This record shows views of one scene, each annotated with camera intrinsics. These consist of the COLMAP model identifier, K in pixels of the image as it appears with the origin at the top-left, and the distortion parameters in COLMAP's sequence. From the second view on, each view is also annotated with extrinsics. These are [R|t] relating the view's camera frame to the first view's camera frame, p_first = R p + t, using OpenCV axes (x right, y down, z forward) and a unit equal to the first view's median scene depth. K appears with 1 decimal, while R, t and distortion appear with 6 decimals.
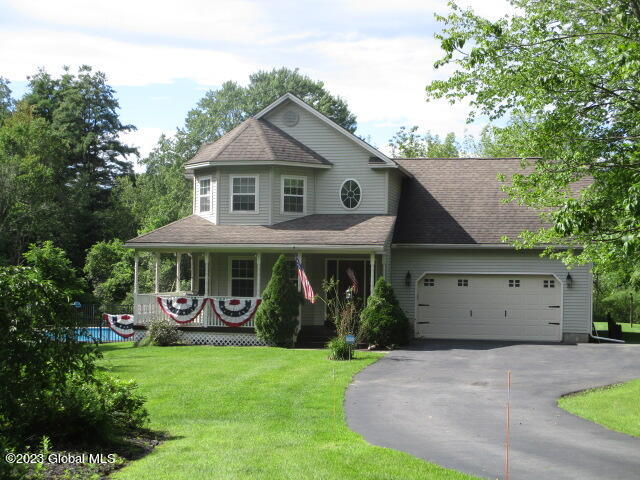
lens RADIAL K [[1083.7, 0, 320.2], [0, 1083.7, 241.2], [0, 0, 1]] dist [-0.215528, 0.000000]
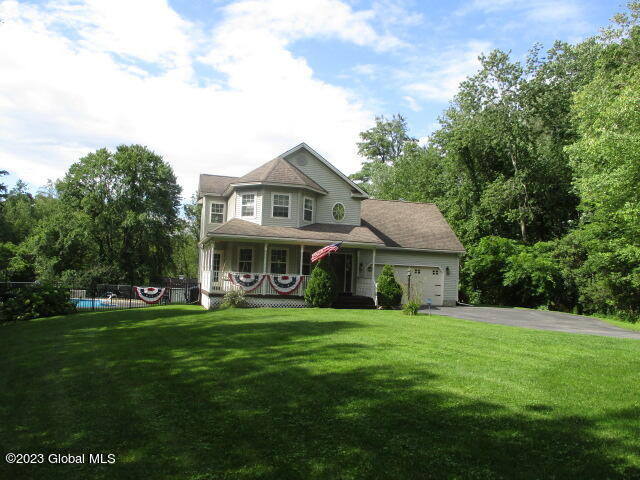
lens RADIAL K [[532.6, 0, 315.3], [0, 532.6, 242.1], [0, 0, 1]] dist [-0.023844, 0.021108]
pose [[0.887459, 0.054430, 0.457662, -0.358036], [-0.037841, 0.998254, -0.045346, 0.037369], [-0.459331, 0.022925, 0.887969, 0.323941]]
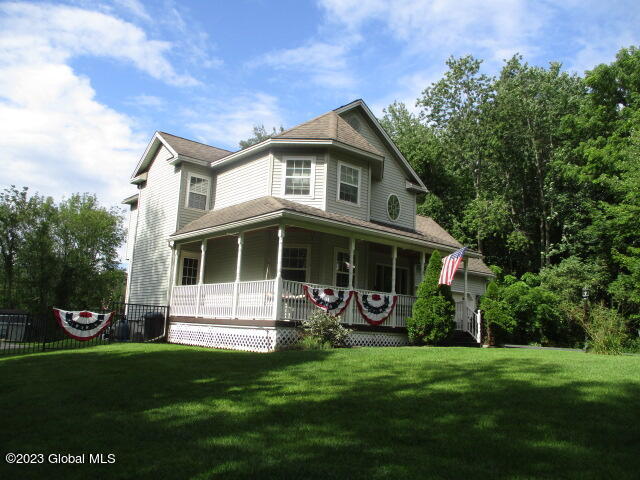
lens RADIAL K [[532.6, 0, 319.6], [0, 532.6, 235.0], [0, 0, 1]] dist [-0.023844, 0.021108]
pose [[0.616726, 0.156170, 0.771531, -0.434205], [-0.059430, 0.986563, -0.152190, 0.071841], [-0.784931, 0.048007, 0.617720, 0.727274]]
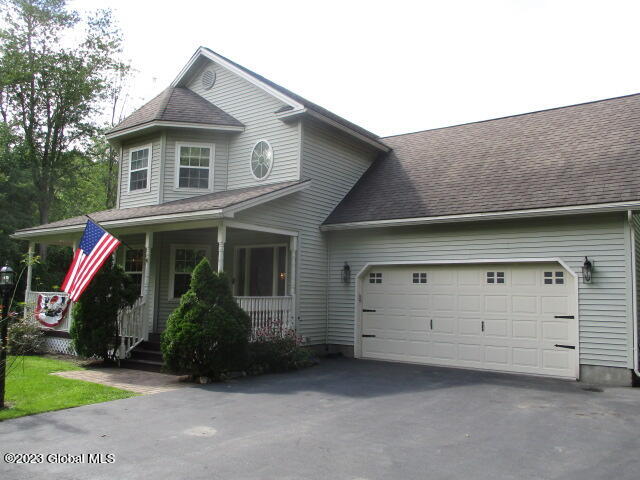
lens RADIAL K [[532.6, 0, 318.2], [0, 532.6, 247.1], [0, 0, 1]] dist [-0.023844, 0.021108]
pose [[0.908550, -0.028829, -0.416780, 0.218875], [-0.004618, 0.996862, -0.079020, 0.046953], [0.417750, 0.073718, 0.905566, 0.685387]]
